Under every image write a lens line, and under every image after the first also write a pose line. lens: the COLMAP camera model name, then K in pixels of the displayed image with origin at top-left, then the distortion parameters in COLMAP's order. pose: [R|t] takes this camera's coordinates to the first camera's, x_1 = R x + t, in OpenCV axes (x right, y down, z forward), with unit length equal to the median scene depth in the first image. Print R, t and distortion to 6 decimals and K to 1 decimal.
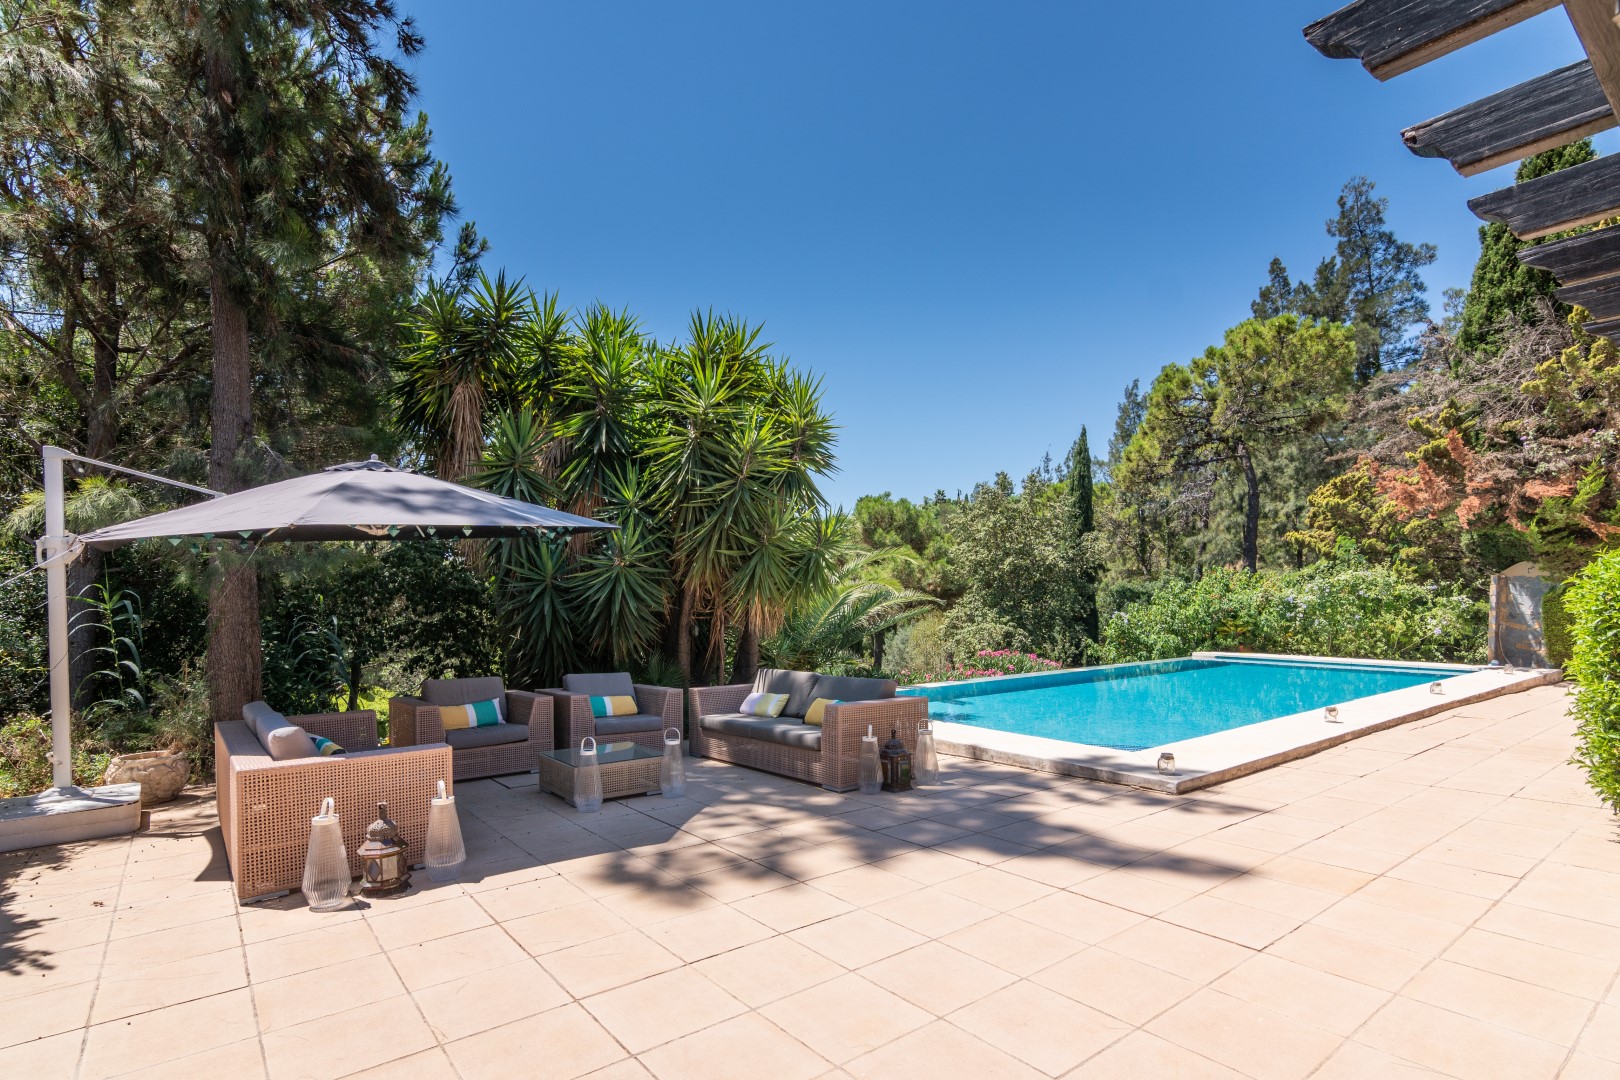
lens RADIAL K [[794.1, 0, 822.1], [0, 794.1, 614.3], [0, 0, 1]] dist [-0.003187, 0.000106]
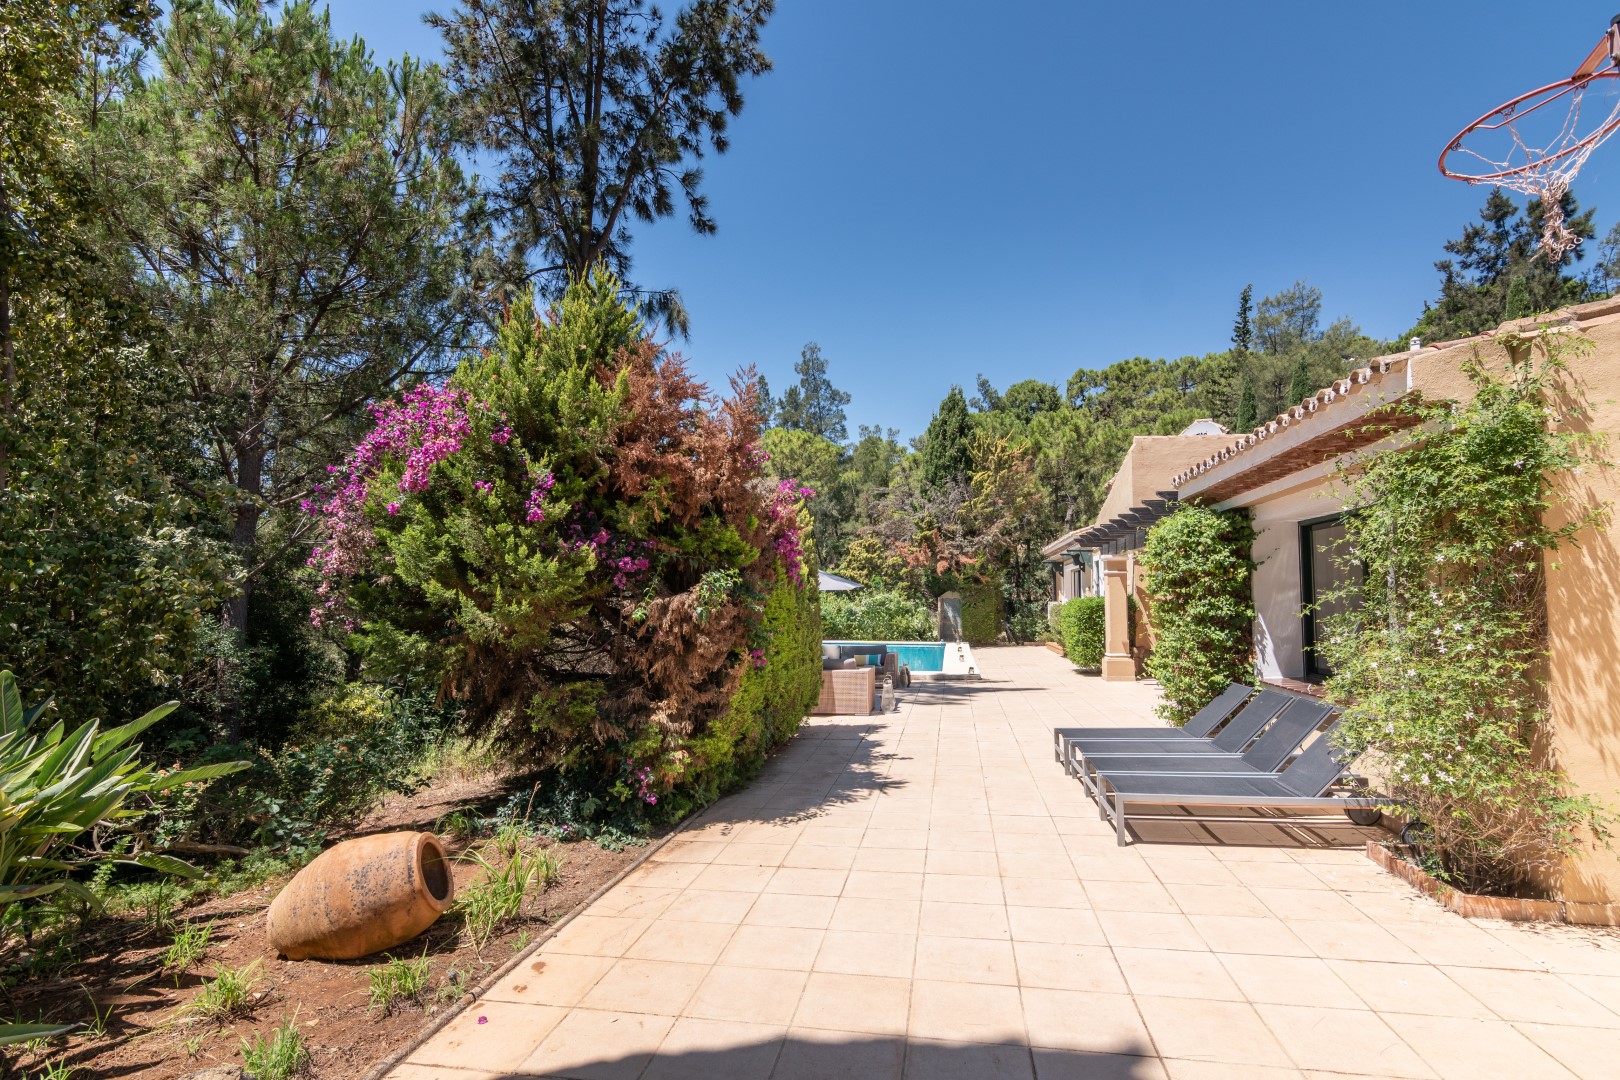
lens RADIAL K [[794.1, 0, 804.4], [0, 794.1, 544.0], [0, 0, 1]] dist [-0.003187, 0.000106]
pose [[0.743195, 0.055596, 0.666761, -1.284582], [0.007464, 0.995791, -0.091351, -0.004679], [-0.669033, 0.072869, 0.739652, -0.479871]]
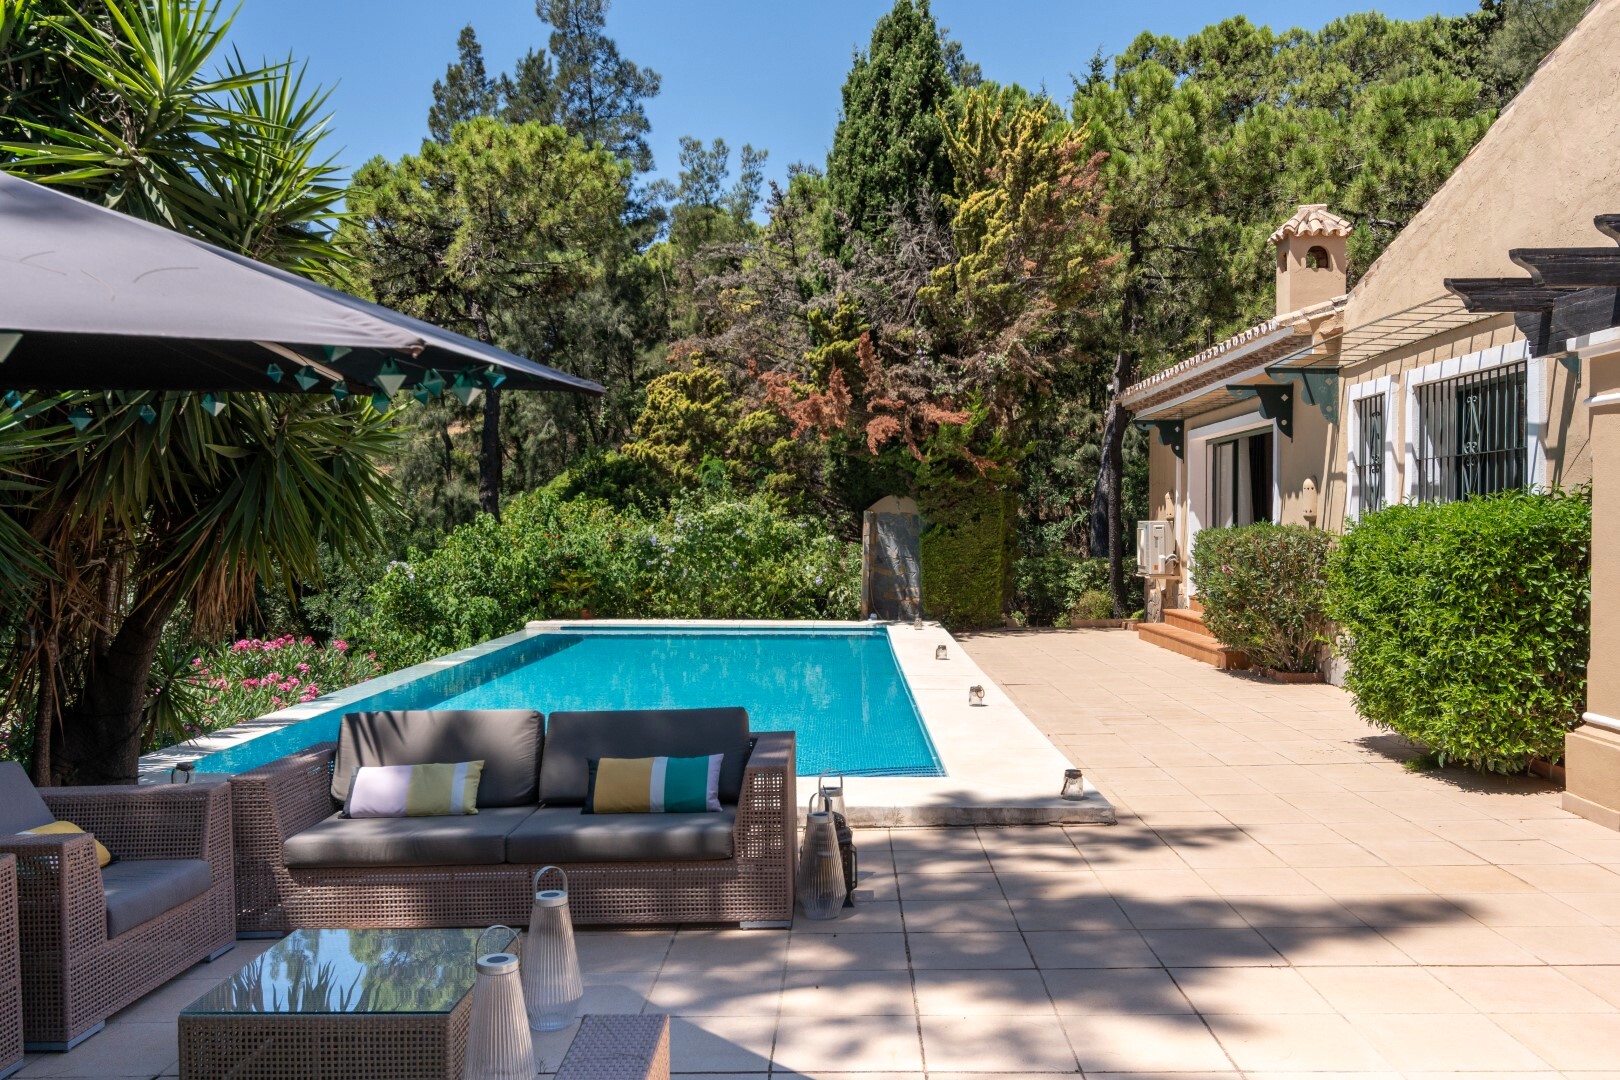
lens RADIAL K [[1320.5, 0, 780.8], [0, 1320.5, 527.7], [0, 0, 1]] dist [0.047845, 0.001345]
pose [[0.643758, 0.004320, 0.765217, -0.435485], [0.011900, 0.999807, -0.015655, -0.019478], [-0.765136, 0.019184, 0.643582, 0.295958]]
